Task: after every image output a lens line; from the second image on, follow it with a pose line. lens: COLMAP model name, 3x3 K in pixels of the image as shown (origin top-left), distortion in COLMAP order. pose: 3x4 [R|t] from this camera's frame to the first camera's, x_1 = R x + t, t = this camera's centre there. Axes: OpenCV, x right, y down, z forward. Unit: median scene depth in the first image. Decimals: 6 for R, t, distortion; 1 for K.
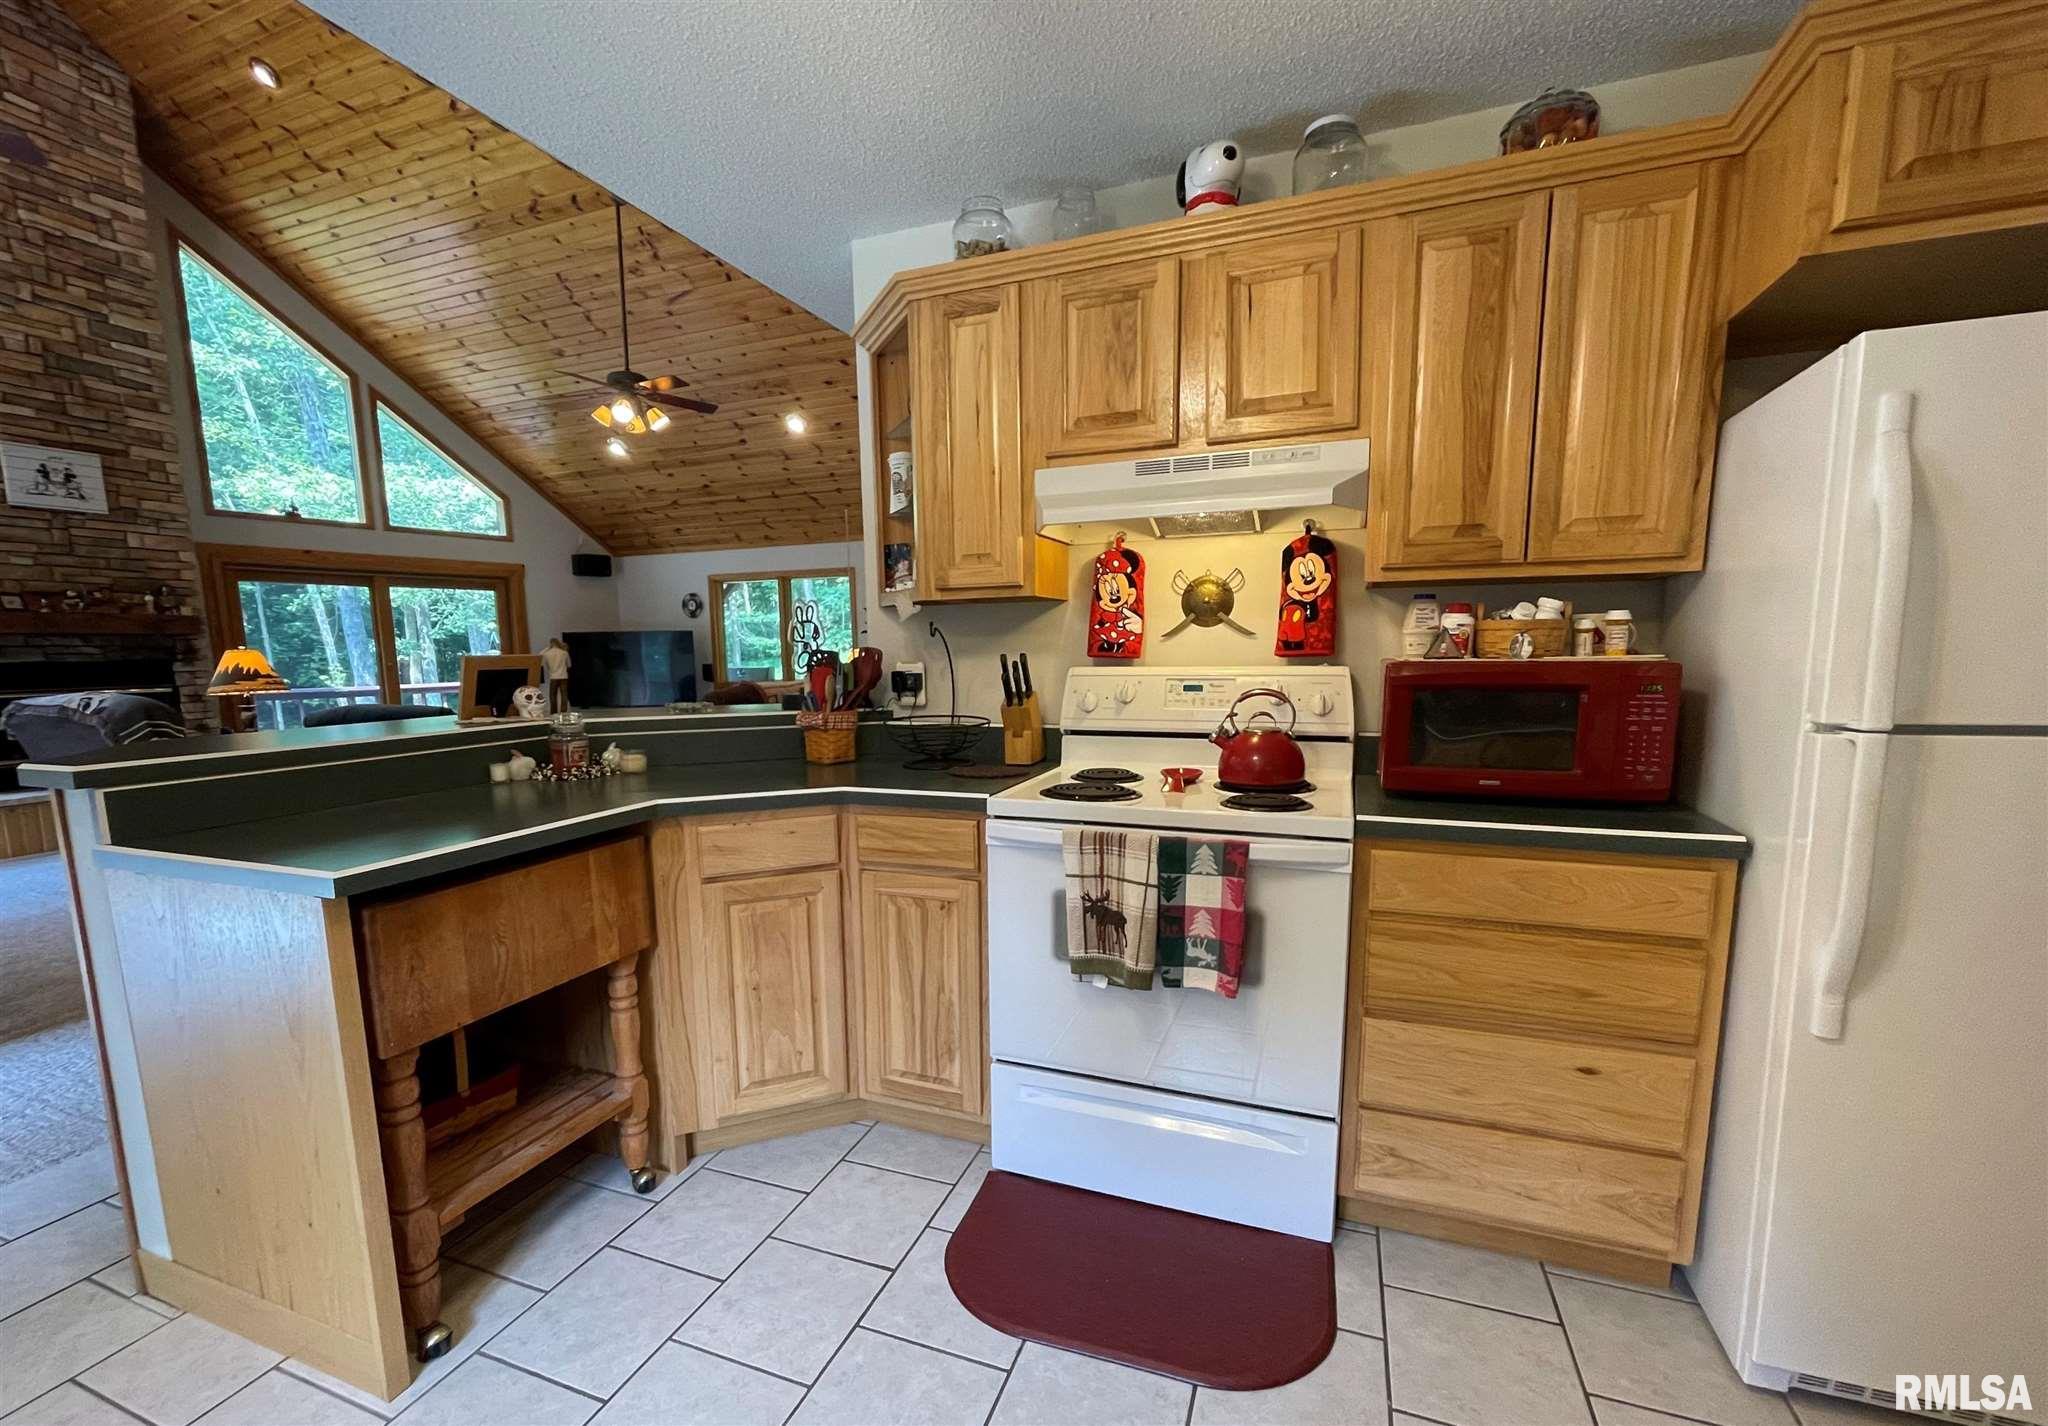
lens RADIAL K [[873.9, 0, 995.6], [0, 873.9, 774.1], [0, 0, 1]] dist [-0.000853, -0.001082]
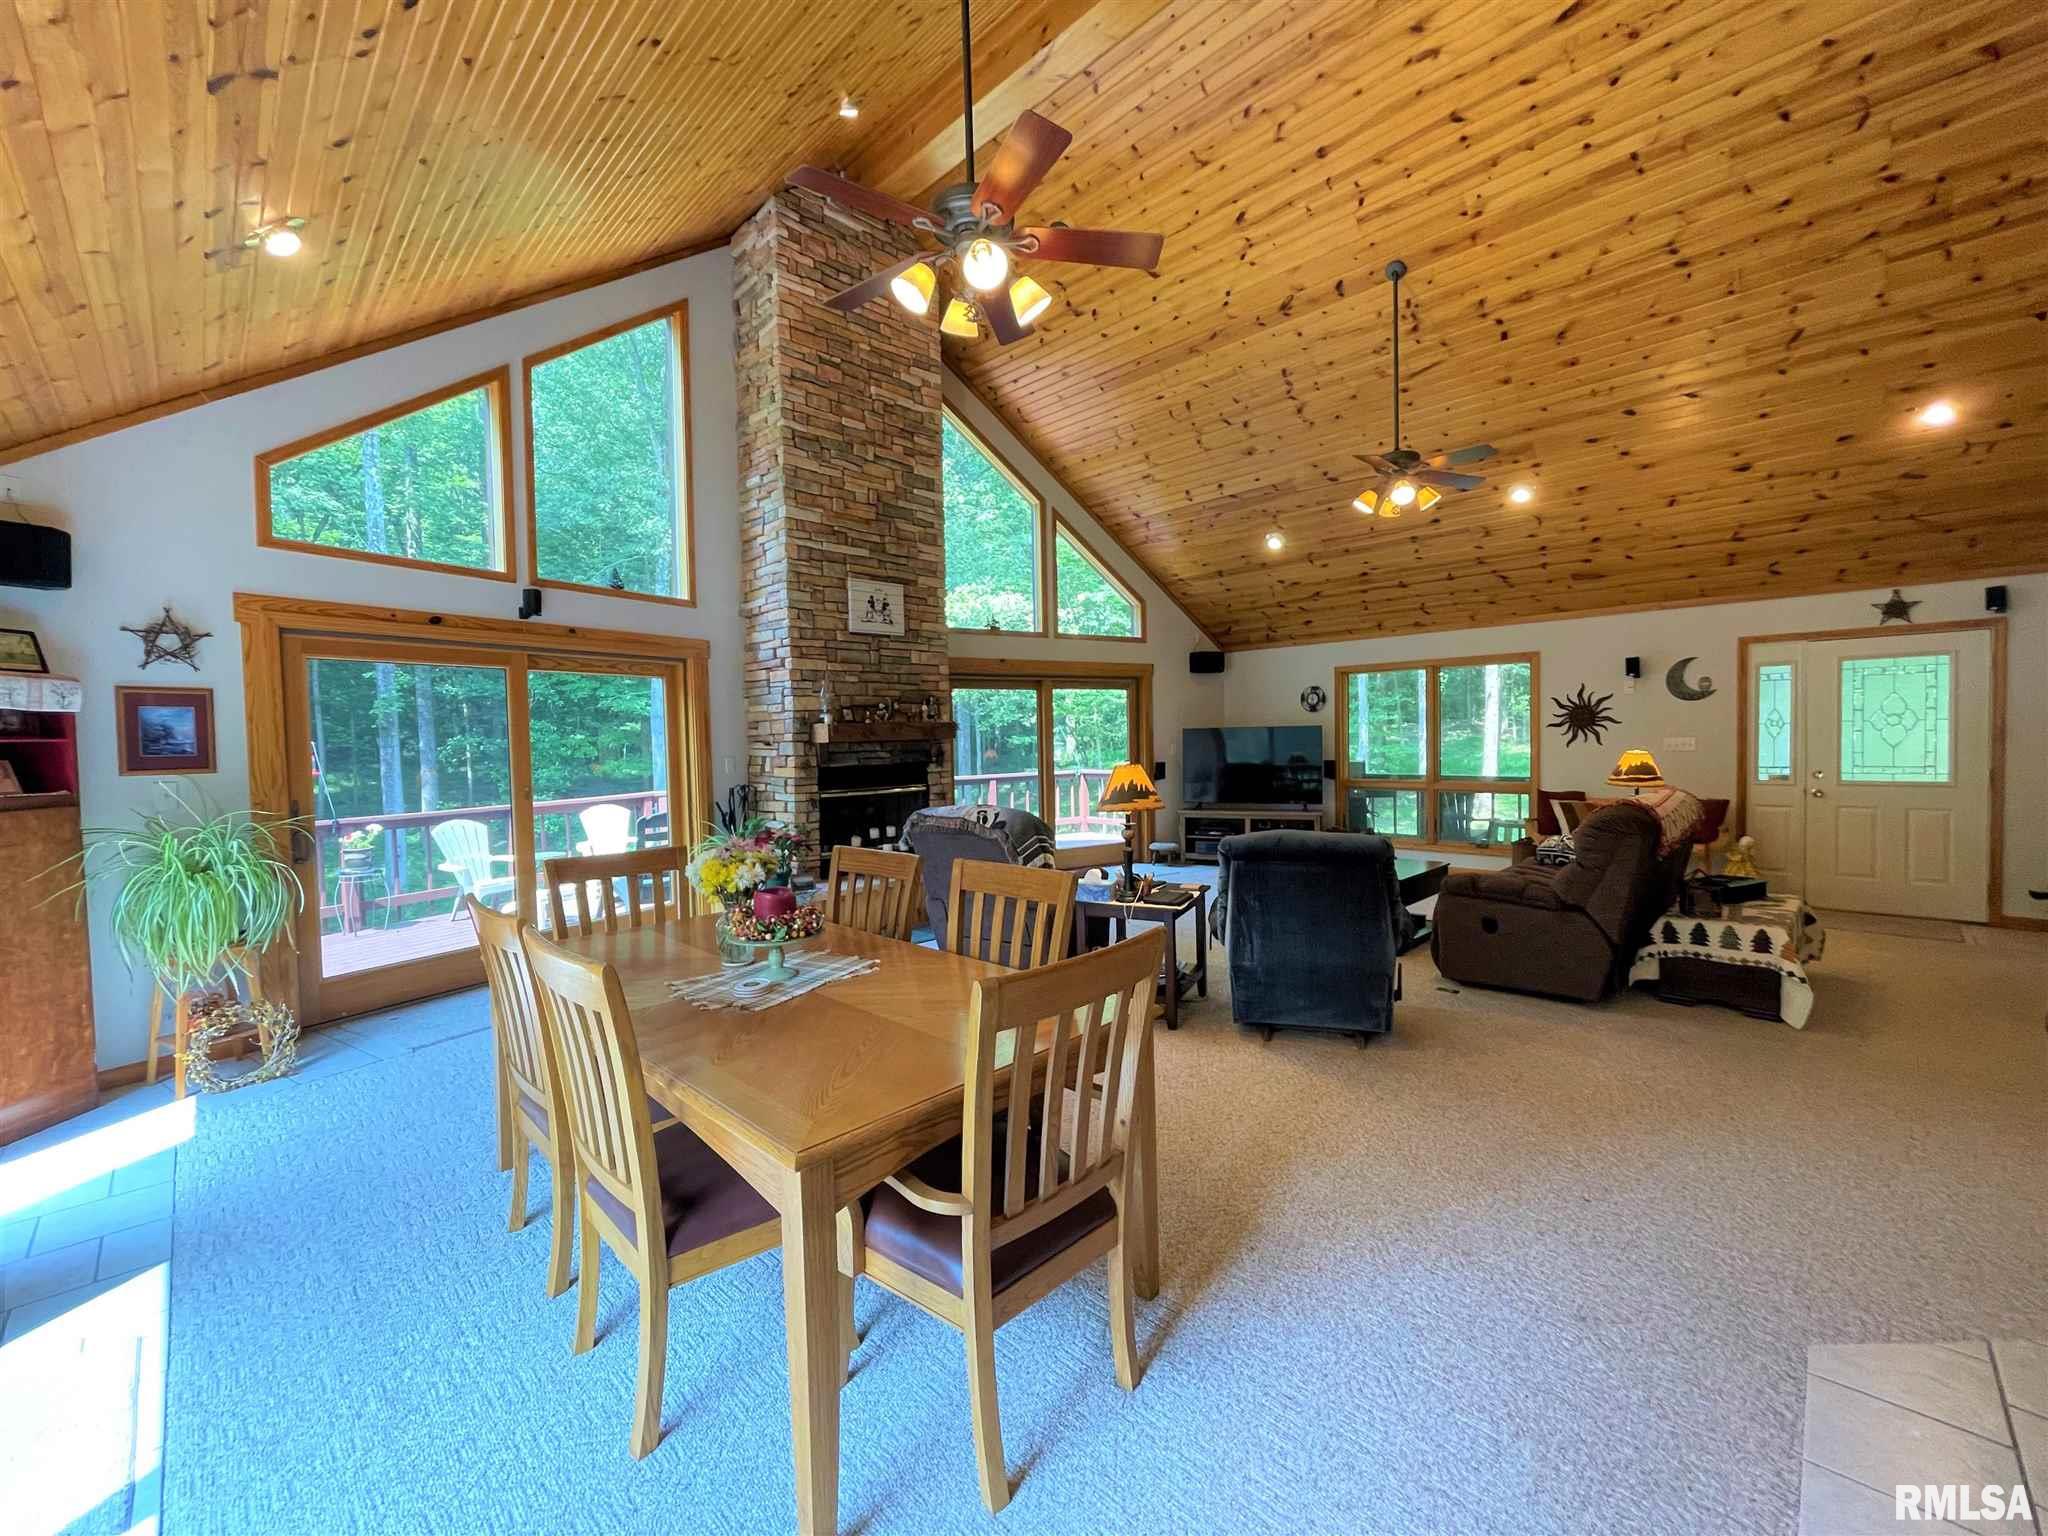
lens RADIAL K [[834.2, 0, 1024.0], [0, 834.2, 768.0], [0, 0, 1]] dist [-0.015849, 0.007720]
pose [[0.916389, 0.009094, -0.400187, -0.425043], [-0.047809, 0.995072, -0.086867, -0.038629], [0.397425, 0.098736, 0.912307, 0.087669]]
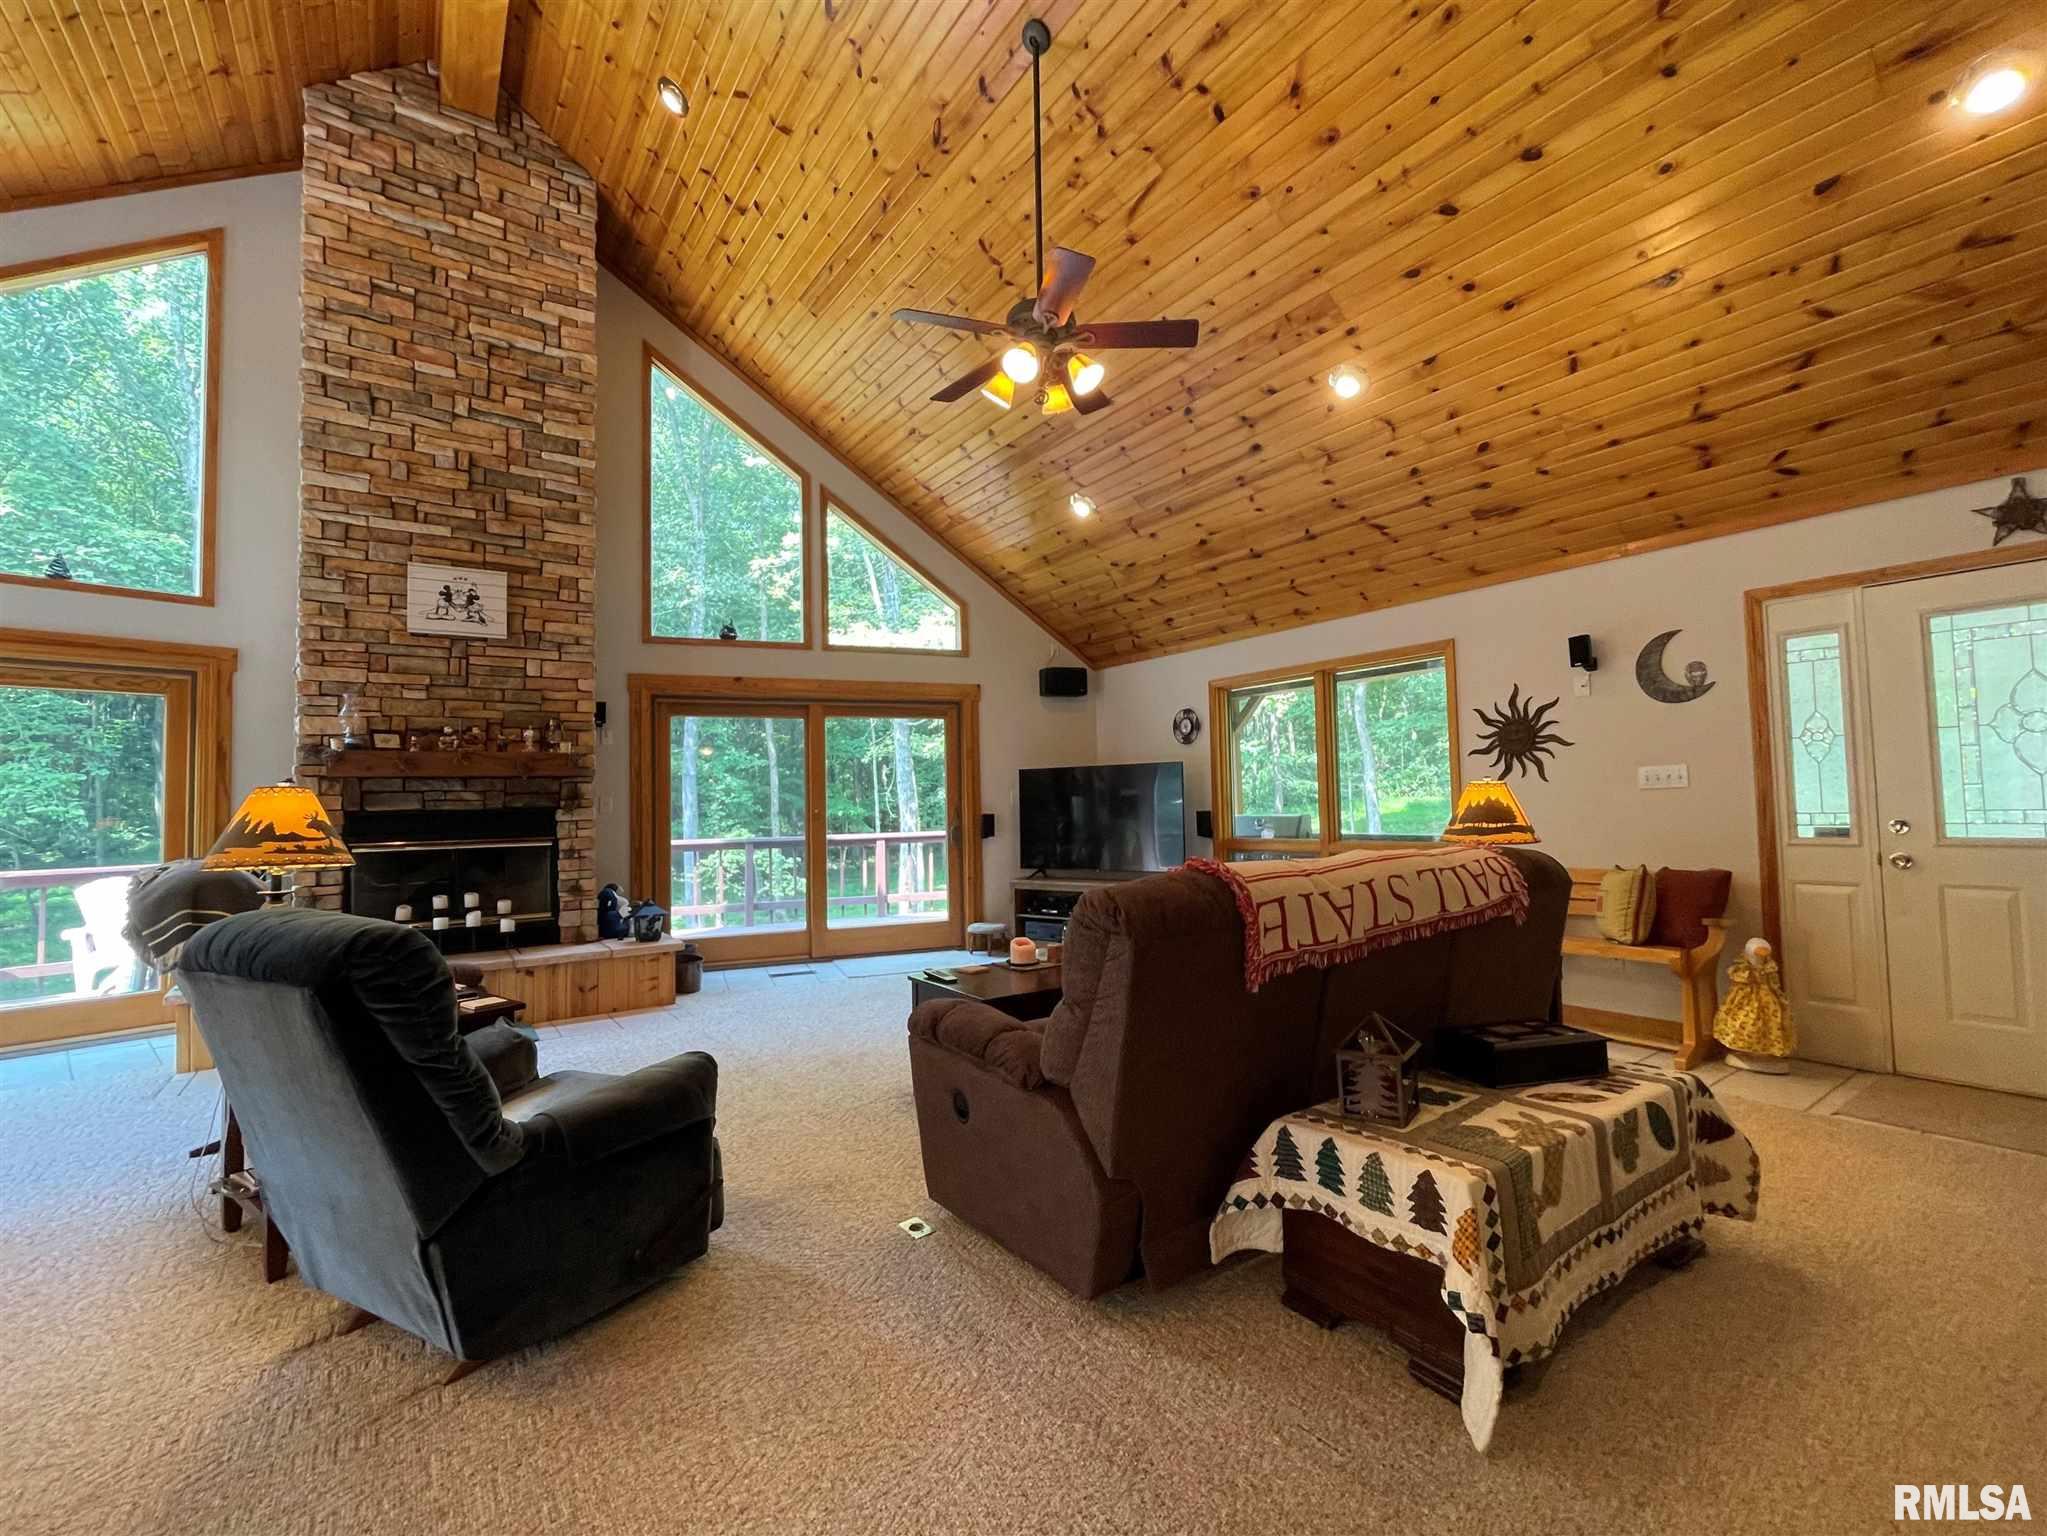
lens RADIAL K [[894.5, 0, 1003.8], [0, 894.5, 765.2], [0, 0, 1]] dist [-0.012386, 0.005322]
pose [[0.832167, -0.028660, -0.553784, -0.124355], [-0.068431, 0.985722, -0.153846, -0.071450], [0.550286, 0.165922, 0.818325, 0.552471]]
